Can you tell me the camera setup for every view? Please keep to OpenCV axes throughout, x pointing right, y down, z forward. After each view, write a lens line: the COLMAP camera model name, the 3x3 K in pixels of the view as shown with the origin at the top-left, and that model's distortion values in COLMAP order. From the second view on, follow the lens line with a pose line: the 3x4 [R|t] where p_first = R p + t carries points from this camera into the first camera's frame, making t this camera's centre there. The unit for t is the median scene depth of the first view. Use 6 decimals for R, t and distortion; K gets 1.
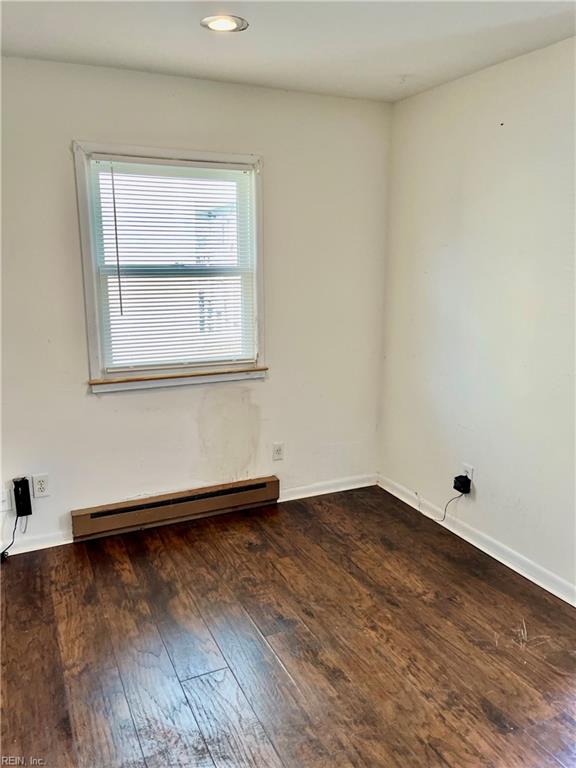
lens RADIAL K [[589.6, 0, 286.6], [0, 589.6, 380.5], [0, 0, 1]] dist [0.076890, -0.153087]
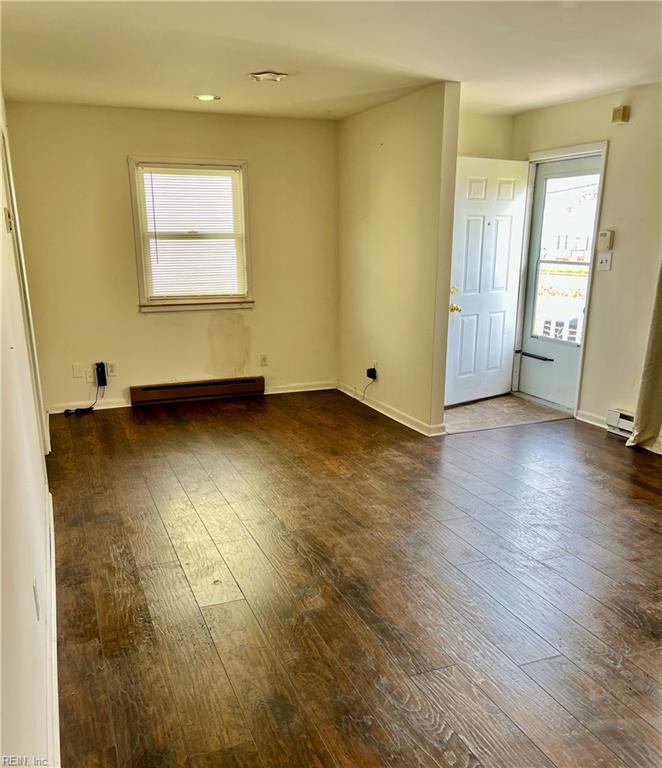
lens RADIAL K [[657.2, 0, 331.9], [0, 657.2, 430.6], [0, 0, 1]] dist [0.008577, -0.006495]
pose [[0.999085, 0.013997, -0.040402, 0.269094], [-0.010364, 0.995997, 0.088784, 0.176977], [0.041483, -0.088284, 0.995231, -0.793658]]
